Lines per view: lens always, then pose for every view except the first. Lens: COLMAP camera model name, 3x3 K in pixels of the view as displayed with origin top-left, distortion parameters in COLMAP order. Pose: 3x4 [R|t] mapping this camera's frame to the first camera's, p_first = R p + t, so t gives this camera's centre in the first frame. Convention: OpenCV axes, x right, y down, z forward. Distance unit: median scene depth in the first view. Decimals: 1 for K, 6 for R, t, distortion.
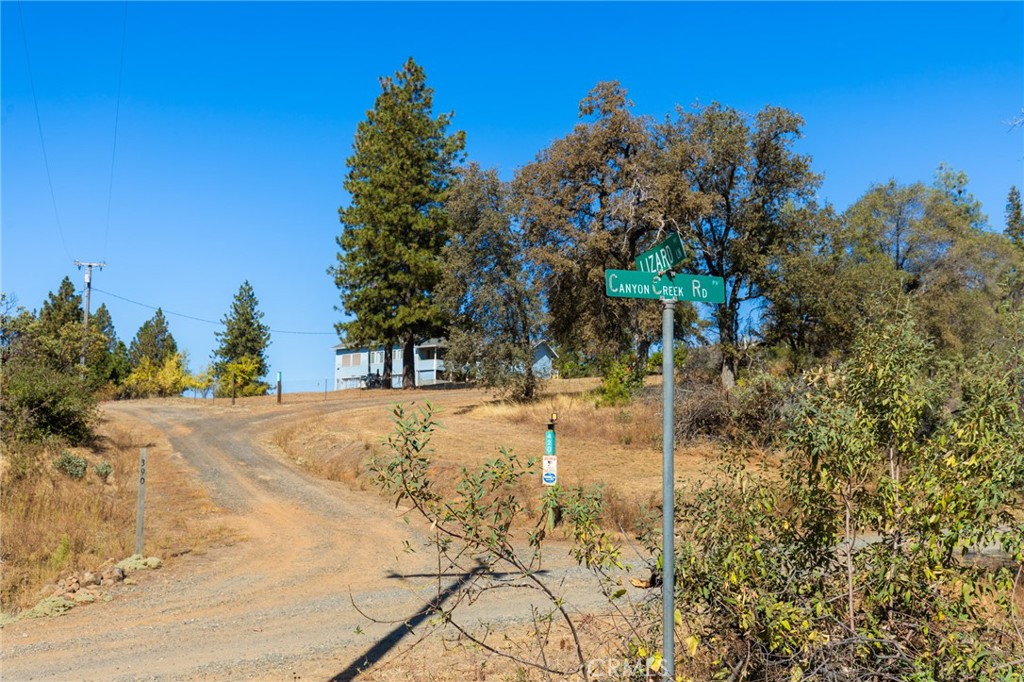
lens RADIAL K [[1072.1, 0, 512.0], [0, 1072.1, 341.0], [0, 0, 1]] dist [0.007864, 0.005547]
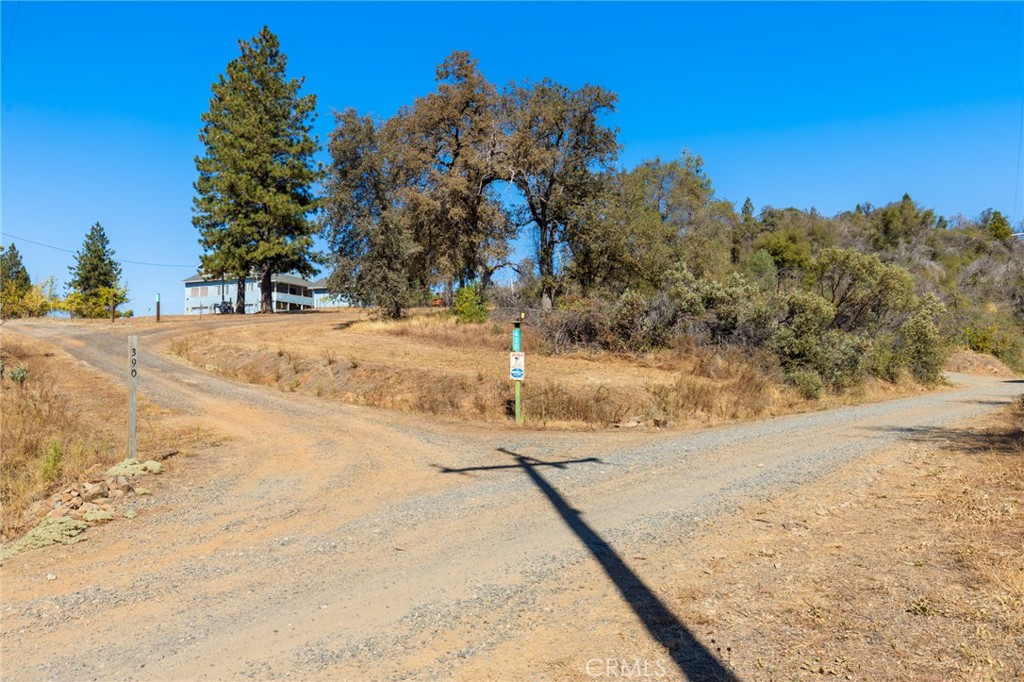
lens RADIAL K [[771.2, 0, 511.7], [0, 771.2, 356.6], [0, 0, 1]] dist [-0.004867, 0.004868]
pose [[0.961176, -0.003715, 0.275910, -0.073271], [-0.018952, 0.996659, 0.079444, 0.020447], [-0.275283, -0.081589, 0.957895, 0.108360]]
